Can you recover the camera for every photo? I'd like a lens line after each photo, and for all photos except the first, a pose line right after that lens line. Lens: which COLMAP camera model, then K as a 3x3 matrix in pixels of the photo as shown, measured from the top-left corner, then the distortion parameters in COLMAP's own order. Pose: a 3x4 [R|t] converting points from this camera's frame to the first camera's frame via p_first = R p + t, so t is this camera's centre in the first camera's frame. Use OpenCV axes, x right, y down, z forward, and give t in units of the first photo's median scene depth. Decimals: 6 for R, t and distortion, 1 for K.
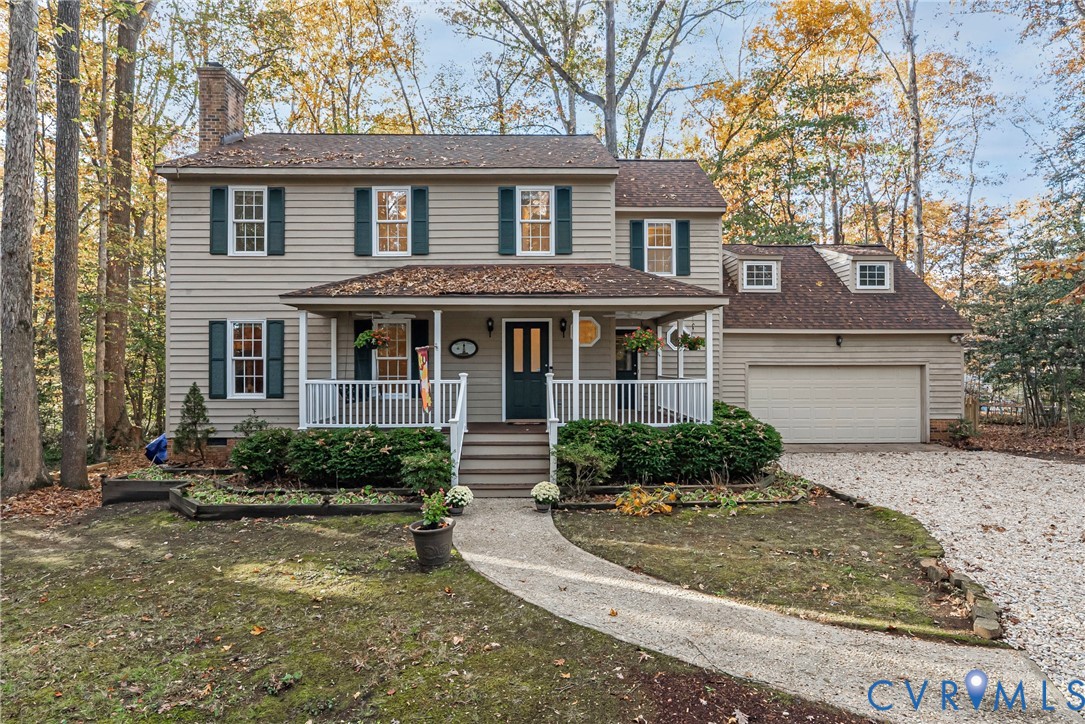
lens RADIAL K [[547.2, 0, 542.0], [0, 547.2, 363.2], [0, 0, 1]] dist [-0.002505, 0.001165]
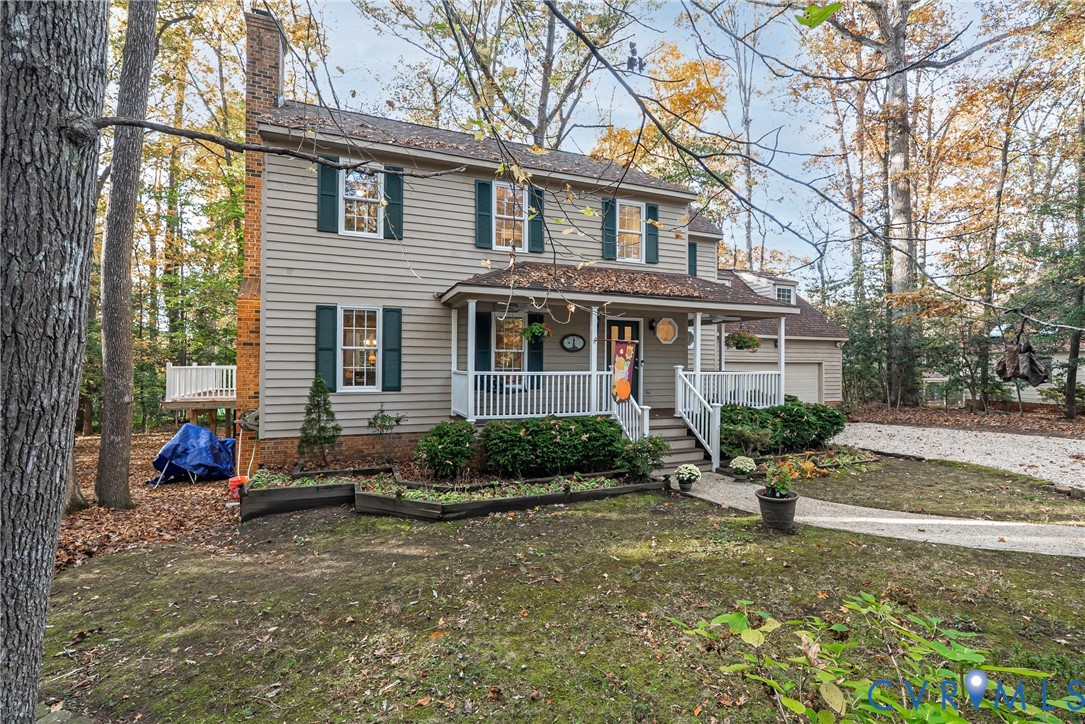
lens RADIAL K [[494.5, 0, 545.1], [0, 494.5, 362.0], [0, 0, 1]] dist [-0.002284, 0.000412]
pose [[0.931191, 0.008788, 0.364424, -0.550077], [-0.009390, 0.999956, -0.000121, 0.011588], [-0.364409, -0.003309, 0.931233, 0.111679]]
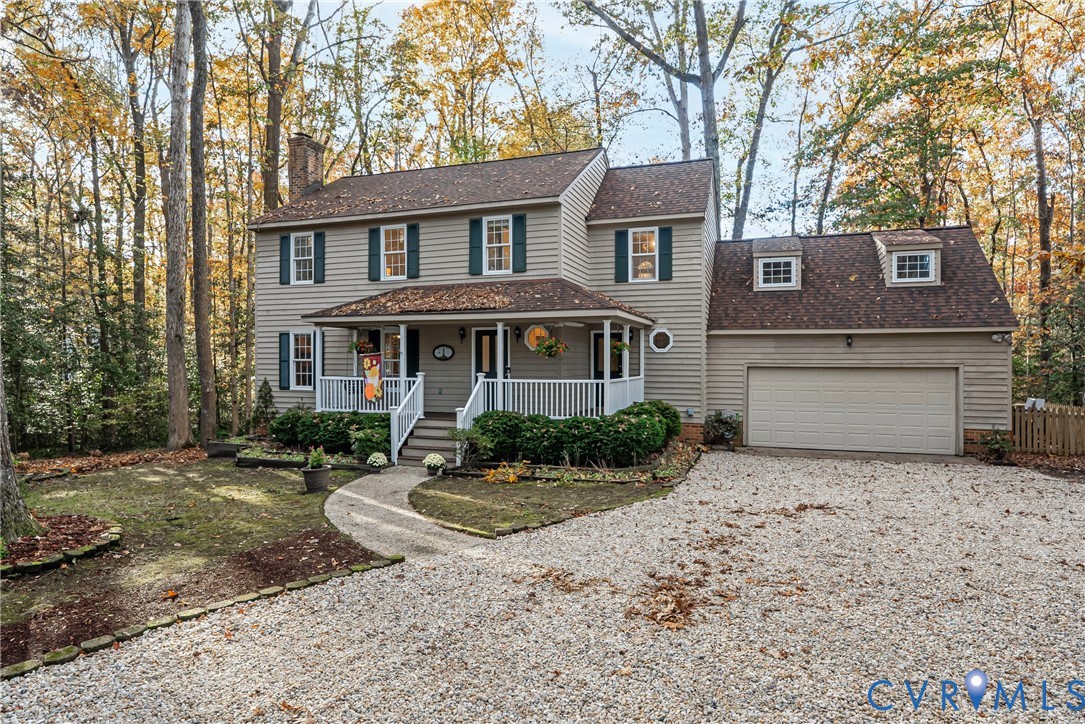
lens RADIAL K [[637.5, 0, 541.5], [0, 637.5, 365.8], [0, 0, 1]] dist [-0.002317, -0.000137]
pose [[0.936488, 0.005088, -0.350664, 0.567683], [-0.001229, 0.999936, 0.011226, -0.013311], [0.350699, -0.010082, 0.936434, -0.268758]]
